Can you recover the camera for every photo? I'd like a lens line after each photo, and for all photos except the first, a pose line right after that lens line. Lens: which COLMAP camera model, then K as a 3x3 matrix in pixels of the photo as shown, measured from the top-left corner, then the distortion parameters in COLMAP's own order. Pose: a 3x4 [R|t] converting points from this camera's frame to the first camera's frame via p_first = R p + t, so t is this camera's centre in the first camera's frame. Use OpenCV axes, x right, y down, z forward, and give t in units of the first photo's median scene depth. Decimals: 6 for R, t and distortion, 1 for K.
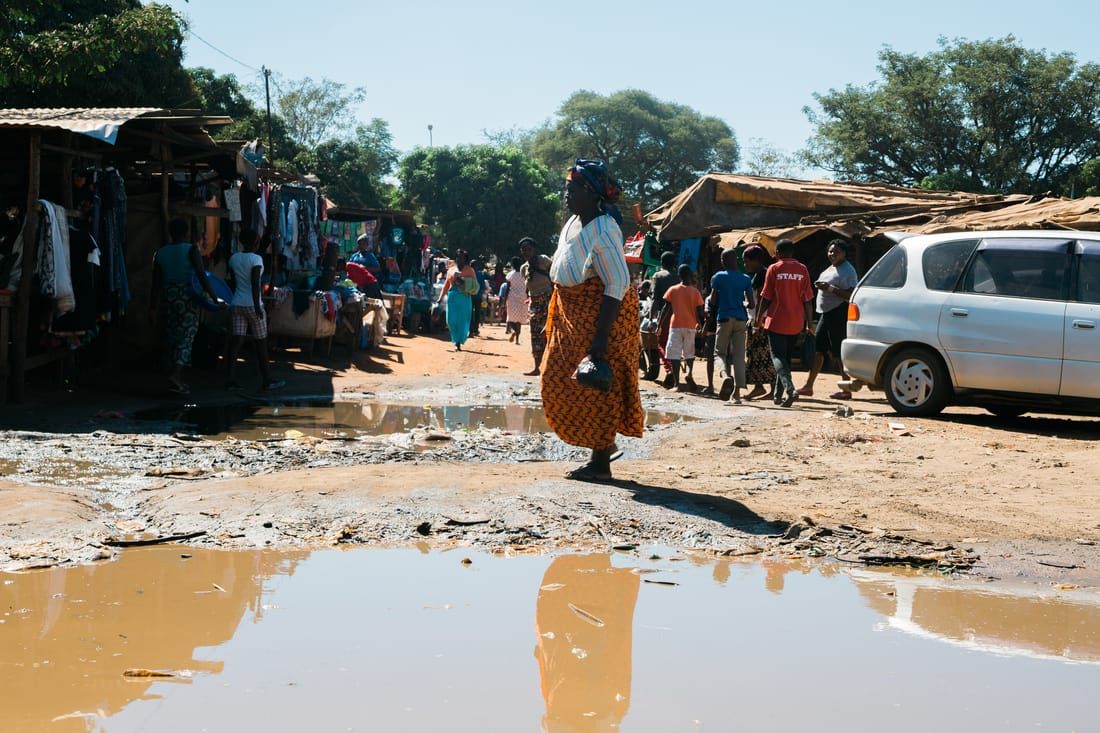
lens RADIAL K [[1664.8, 0, 548.8], [0, 1664.8, 367.0], [0, 0, 1]] dist [0.108514, 0.000000]
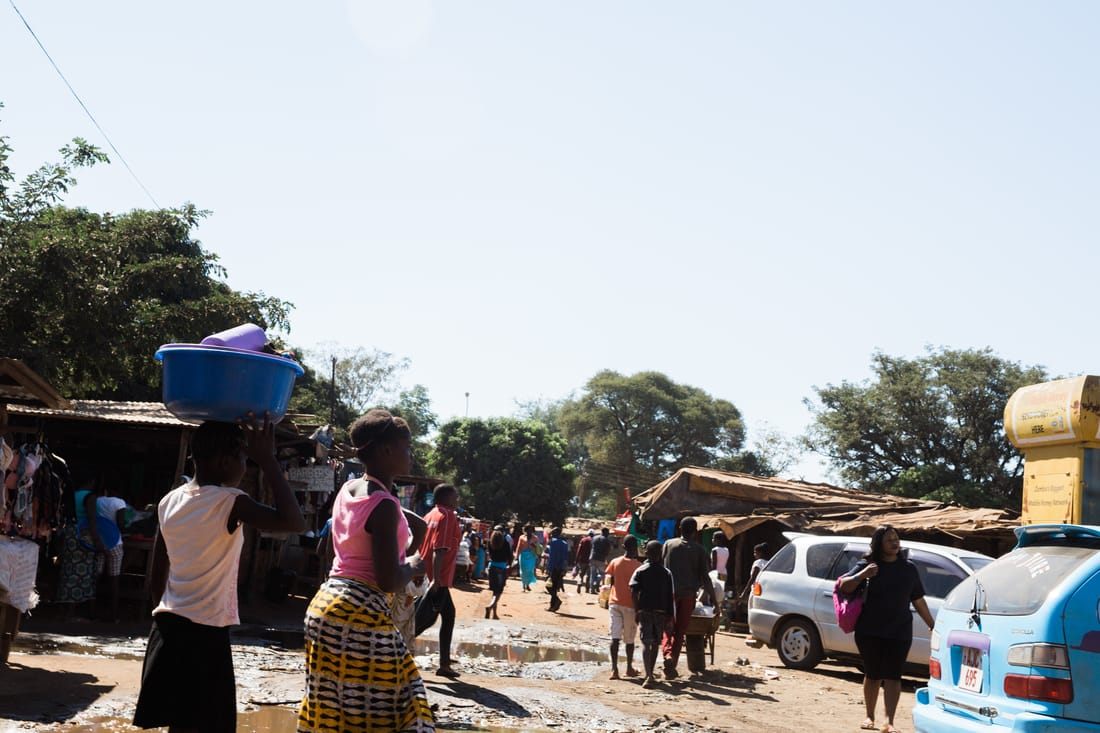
lens RADIAL K [[1664.8, 0, 551.2], [0, 1664.8, 366.3], [0, 0, 1]] dist [0.108514, 0.000000]
pose [[0.998095, 0.057702, -0.021814, 0.010437], [-0.060333, 0.986804, -0.150256, 0.000911], [0.012856, 0.151286, 0.988406, -0.126405]]
